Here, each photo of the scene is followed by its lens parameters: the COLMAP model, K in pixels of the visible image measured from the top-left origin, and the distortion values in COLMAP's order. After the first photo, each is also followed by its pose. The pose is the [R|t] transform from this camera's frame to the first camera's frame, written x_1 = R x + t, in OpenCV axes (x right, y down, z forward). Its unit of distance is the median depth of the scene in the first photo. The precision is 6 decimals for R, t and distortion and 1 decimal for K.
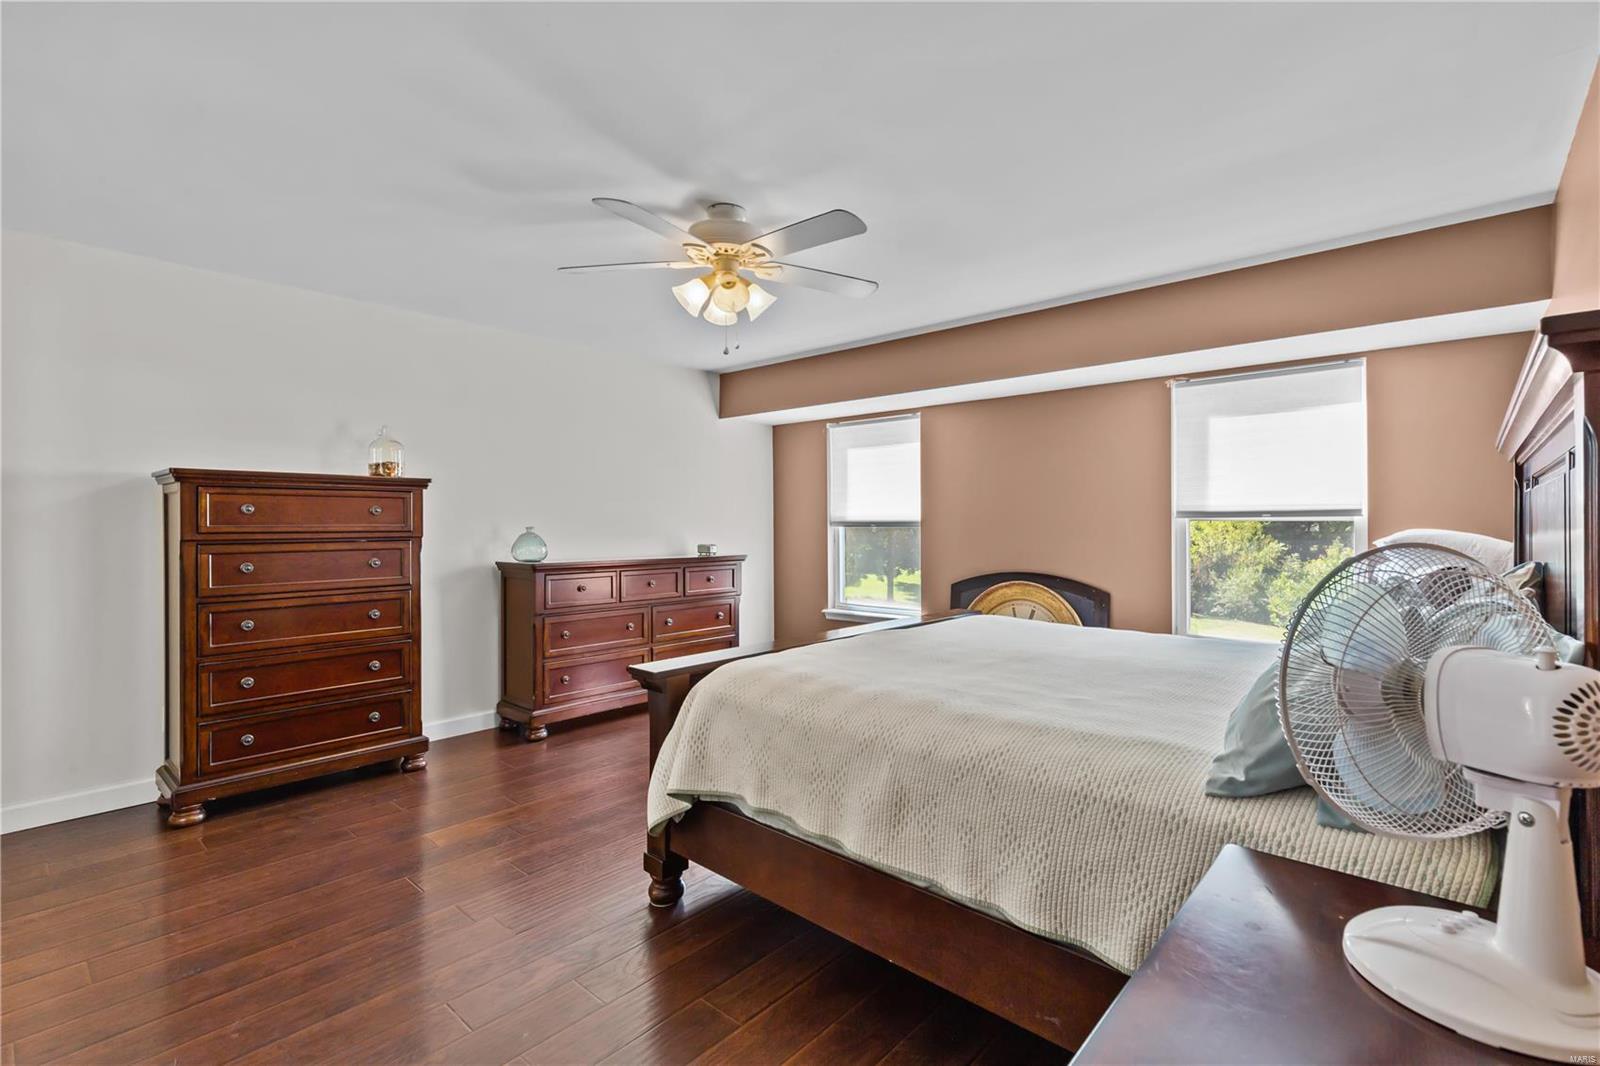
lens RADIAL K [[734.8, 0, 807.7], [0, 734.8, 517.6], [0, 0, 1]] dist [0.001893, 0.000127]
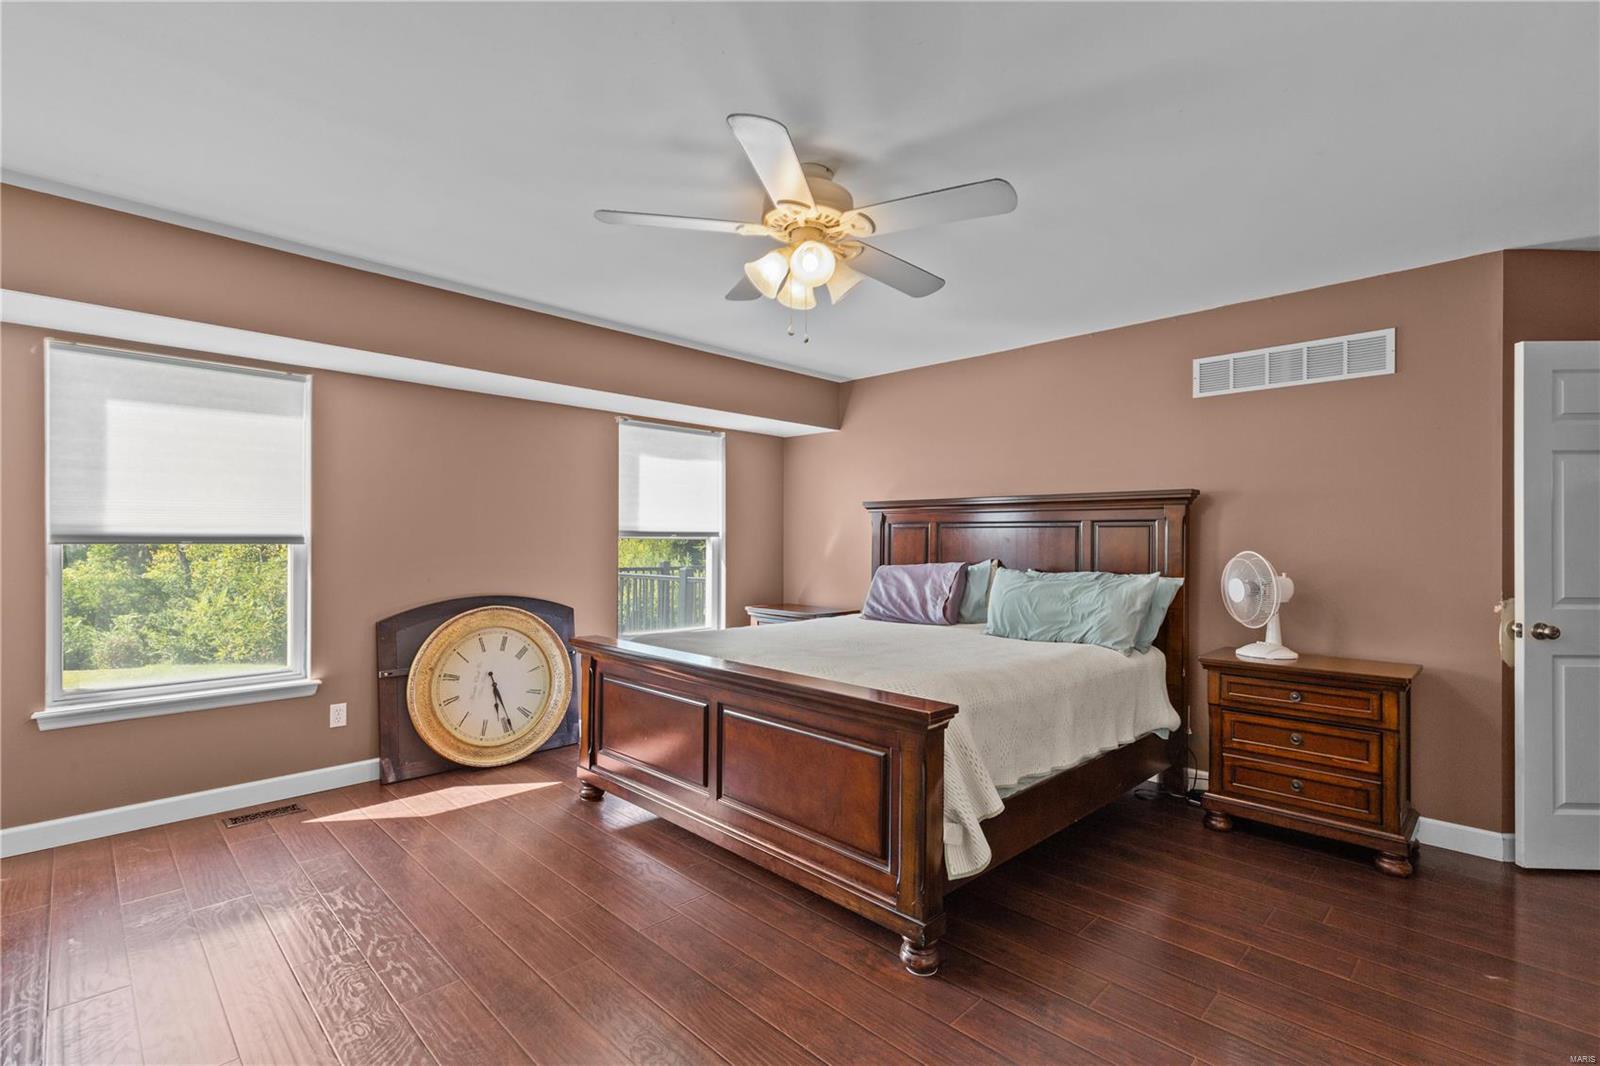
lens RADIAL K [[734.8, 0, 807.7], [0, 734.8, 517.6], [0, 0, 1]] dist [0.001893, 0.000127]
pose [[0.034703, 0.028898, 0.998980, -0.650501], [-0.019380, 0.999413, -0.028238, -0.002454], [-0.999210, -0.018380, 0.035243, 0.664991]]
